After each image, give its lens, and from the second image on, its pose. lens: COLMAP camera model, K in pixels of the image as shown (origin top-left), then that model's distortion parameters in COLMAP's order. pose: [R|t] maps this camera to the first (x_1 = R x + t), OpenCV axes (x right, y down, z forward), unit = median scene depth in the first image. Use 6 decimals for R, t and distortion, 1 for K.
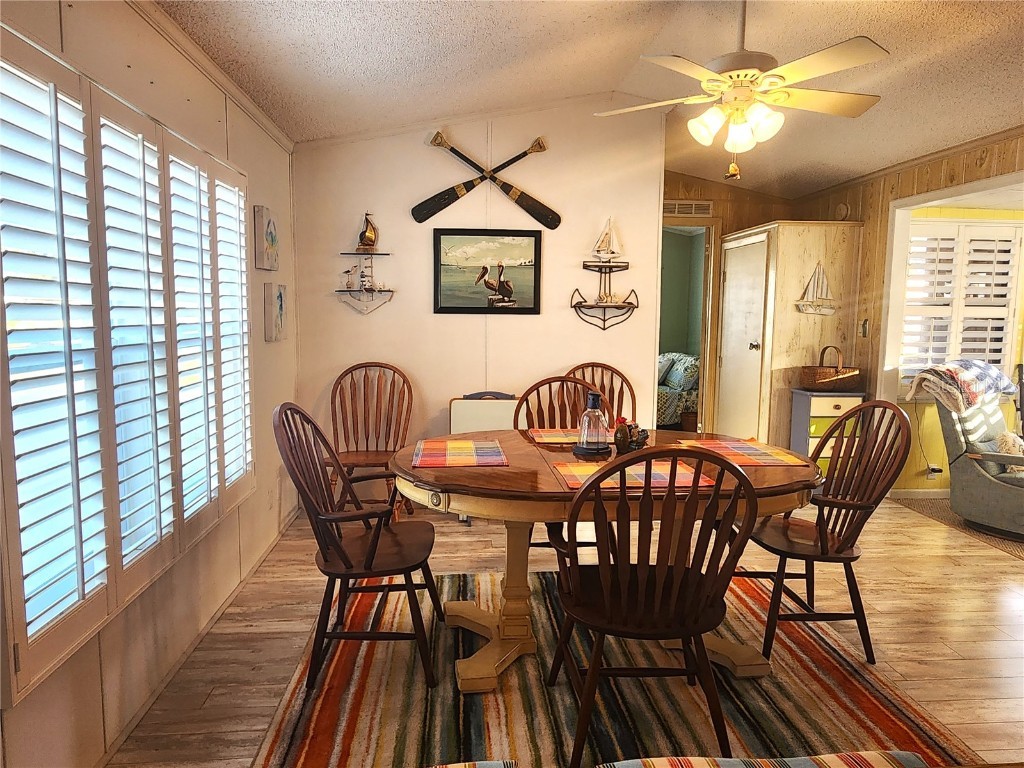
lens RADIAL K [[665.0, 0, 527.1], [0, 665.0, 381.5], [0, 0, 1]] dist [-0.009874, 0.006614]
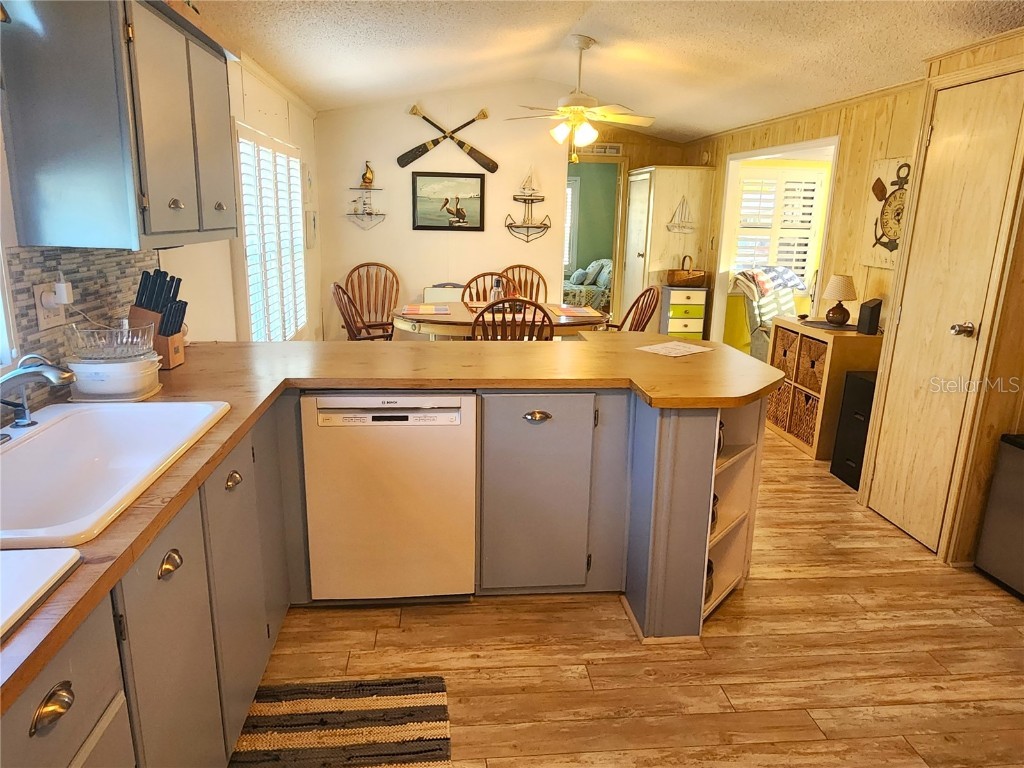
lens RADIAL K [[665.0, 0, 520.8], [0, 665.0, 382.9], [0, 0, 1]] dist [-0.009874, 0.006614]
pose [[0.999767, 0.009978, 0.019158, 0.077484], [-0.012601, 0.989766, 0.142140, 0.022494], [-0.017543, -0.142348, 0.989661, -0.530253]]
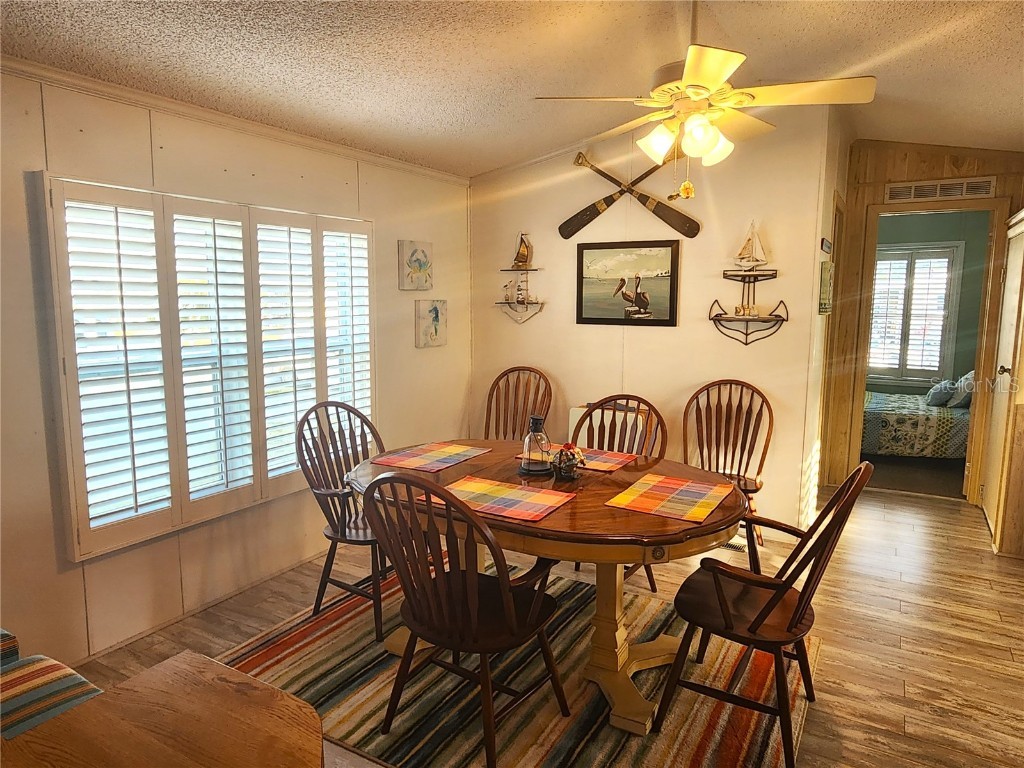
lens RADIAL K [[665.0, 0, 508.6], [0, 665.0, 386.3], [0, 0, 1]] dist [-0.009874, 0.006614]
pose [[0.816015, 0.072634, -0.573449, 0.387438], [-0.057673, 0.997354, 0.044259, -0.043519], [0.575146, -0.003043, 0.818045, 0.068103]]
